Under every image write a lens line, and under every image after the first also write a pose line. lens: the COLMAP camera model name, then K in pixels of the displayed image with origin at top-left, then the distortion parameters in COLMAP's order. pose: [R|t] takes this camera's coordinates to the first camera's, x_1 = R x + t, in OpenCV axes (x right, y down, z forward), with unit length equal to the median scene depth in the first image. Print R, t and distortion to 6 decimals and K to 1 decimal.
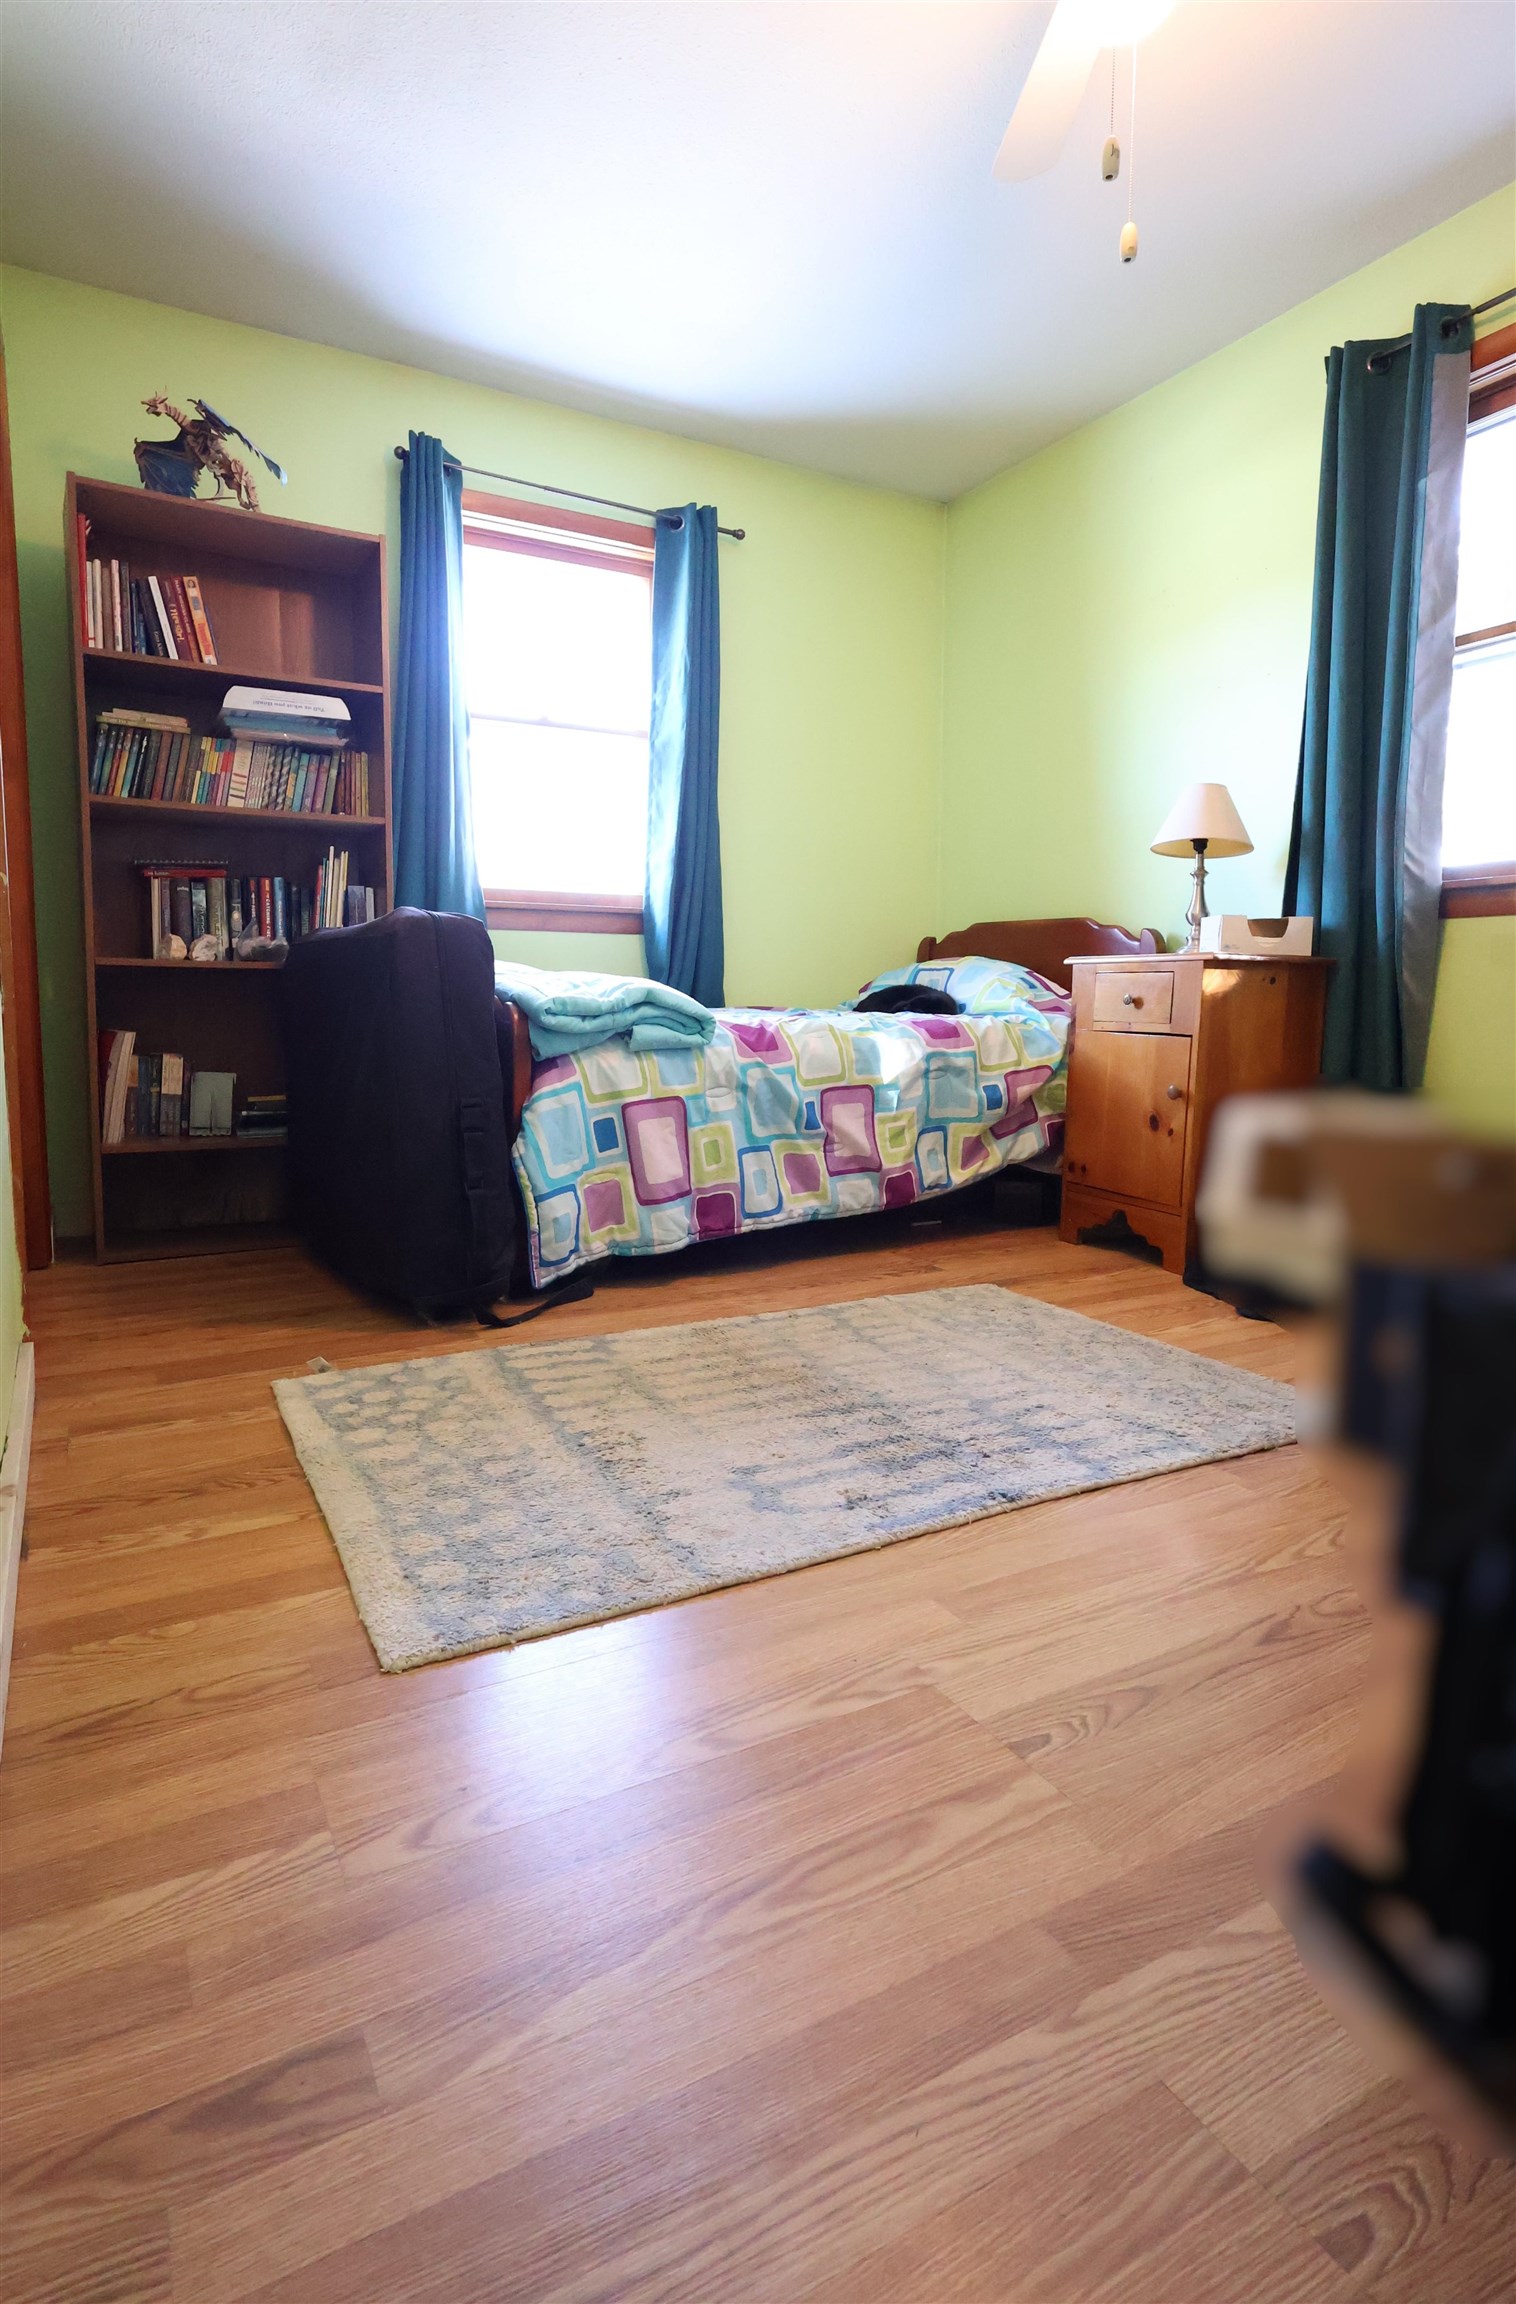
lens RADIAL K [[1285.1, 0, 762.0], [0, 1285.1, 1148.8], [0, 0, 1]] dist [0.002467, 0.000095]
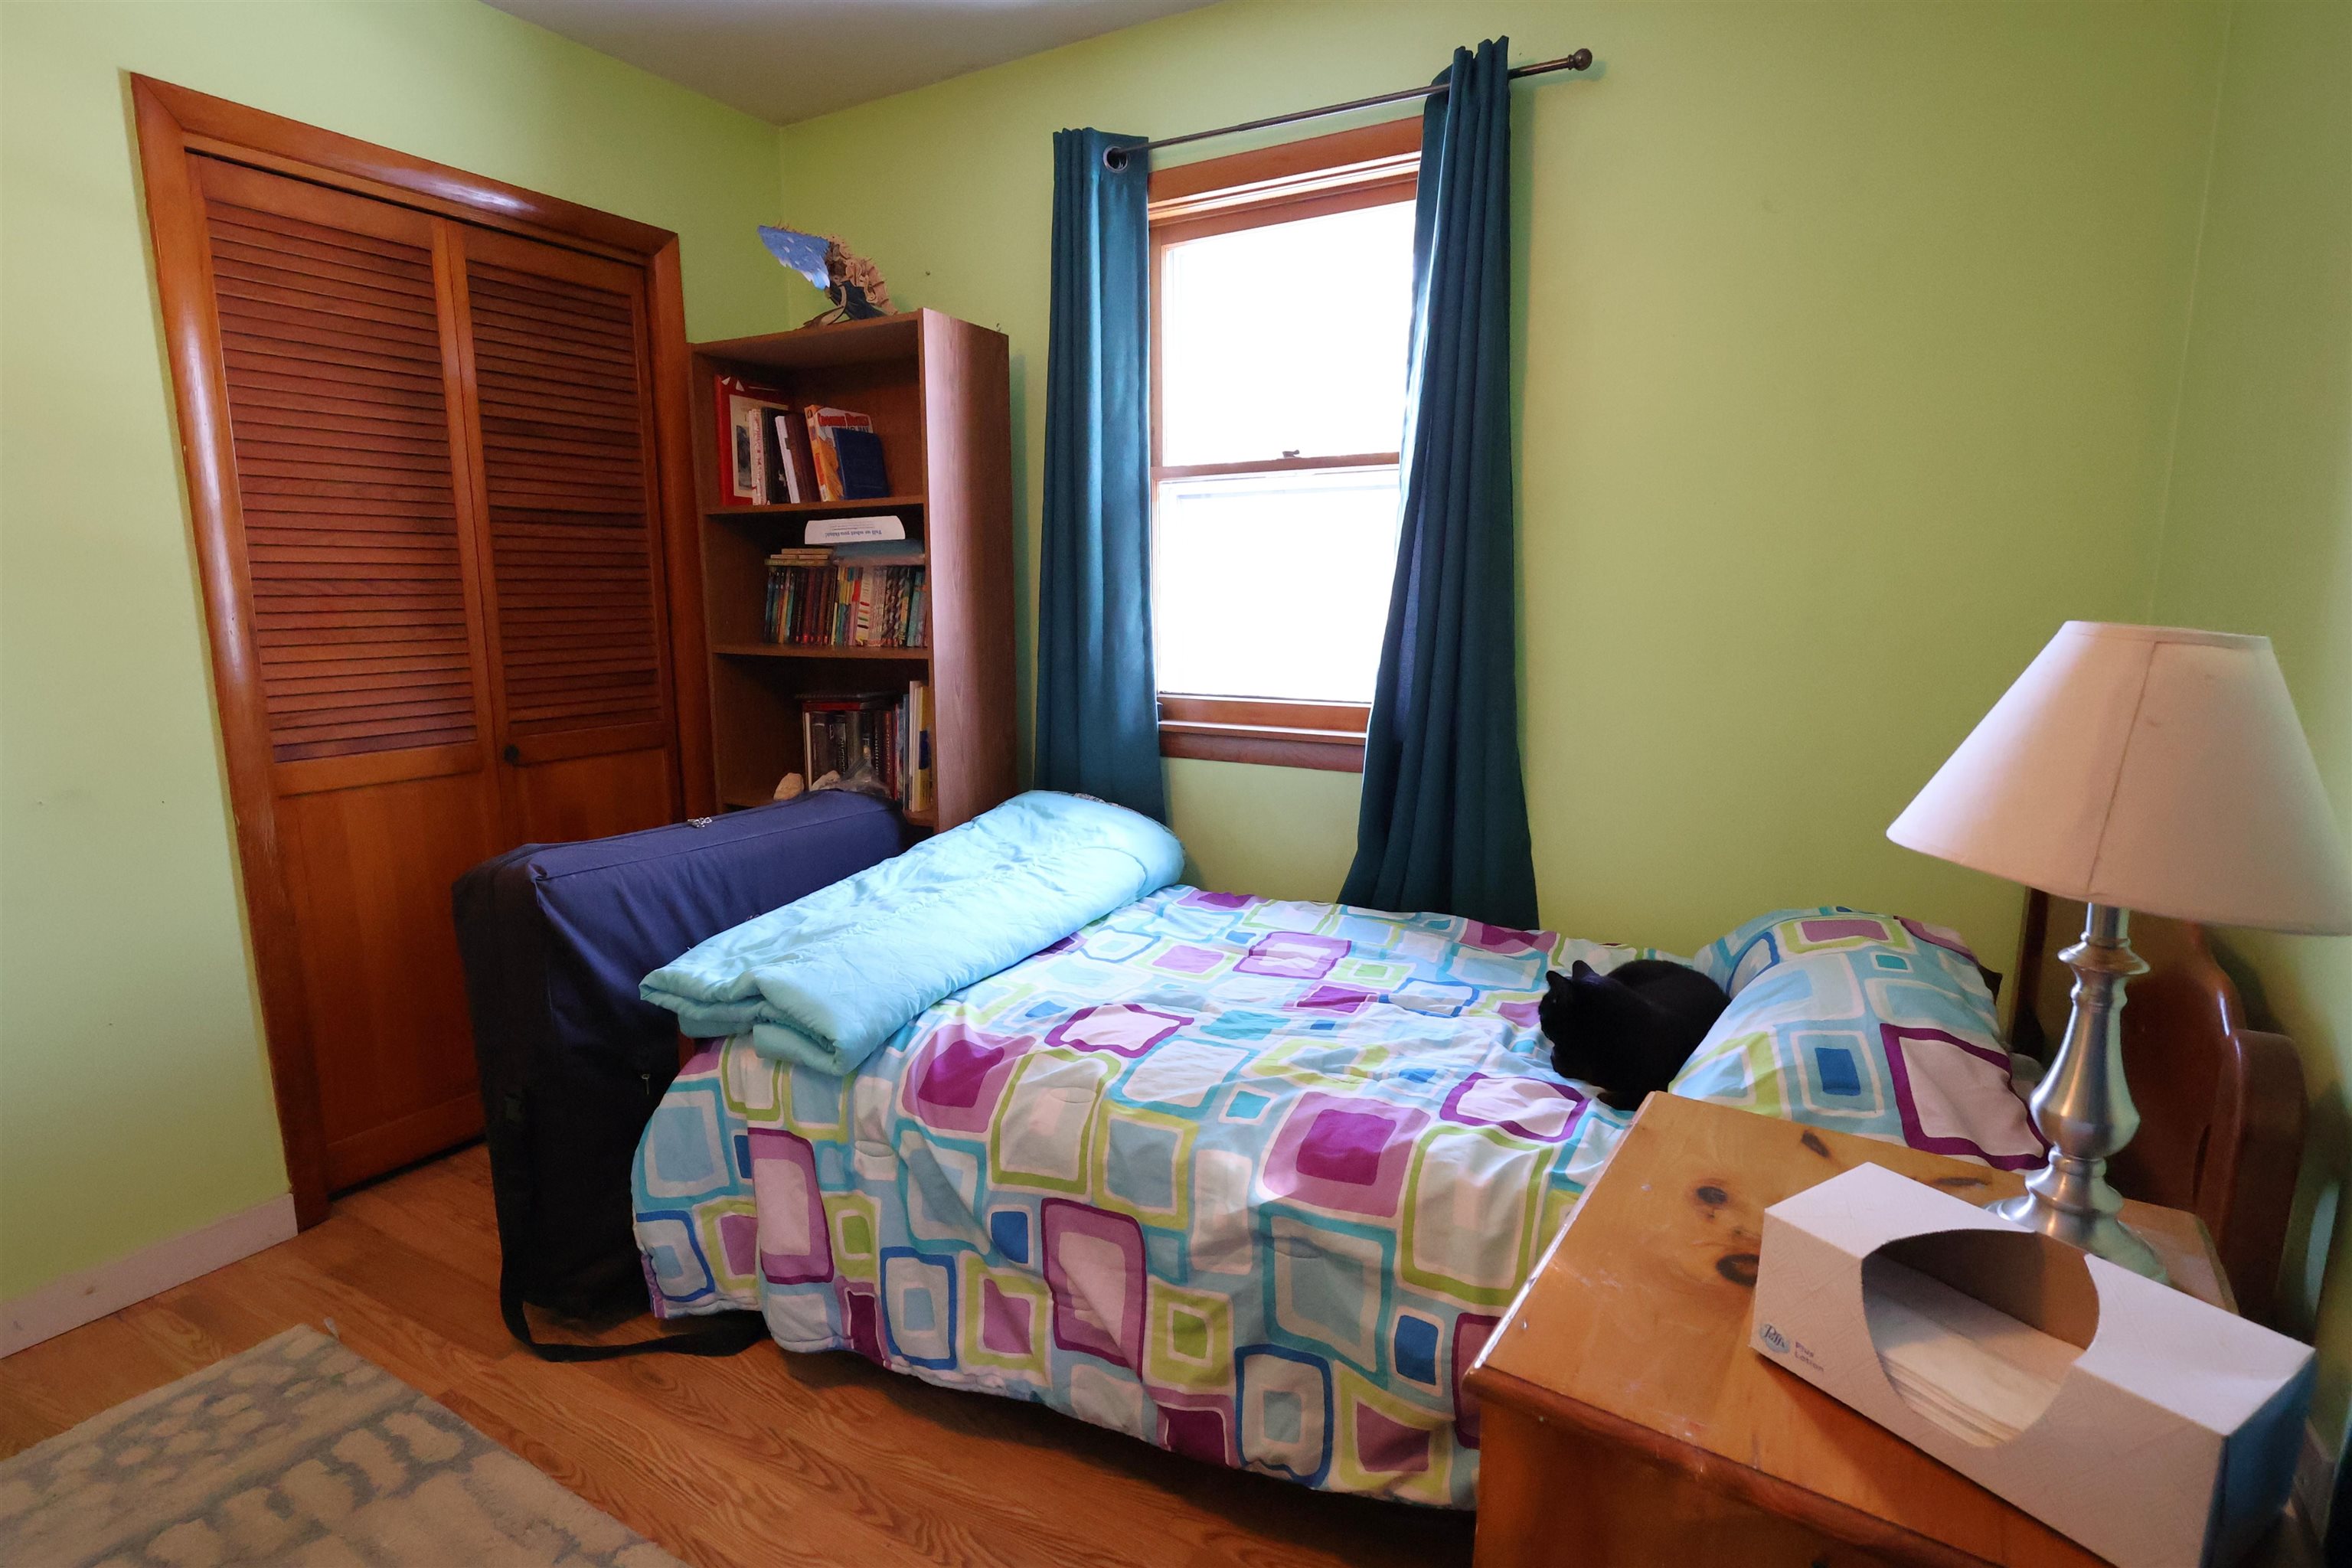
lens RADIAL K [[1242.4, 0, 1170.5], [0, 1242.4, 790.4], [0, 0, 1]] dist [0.007960, 0.000795]
pose [[0.460630, 0.147339, -0.875278, 0.516808], [-0.088150, 0.988845, 0.120066, -0.289617], [0.883204, 0.021850, 0.468479, 0.789272]]
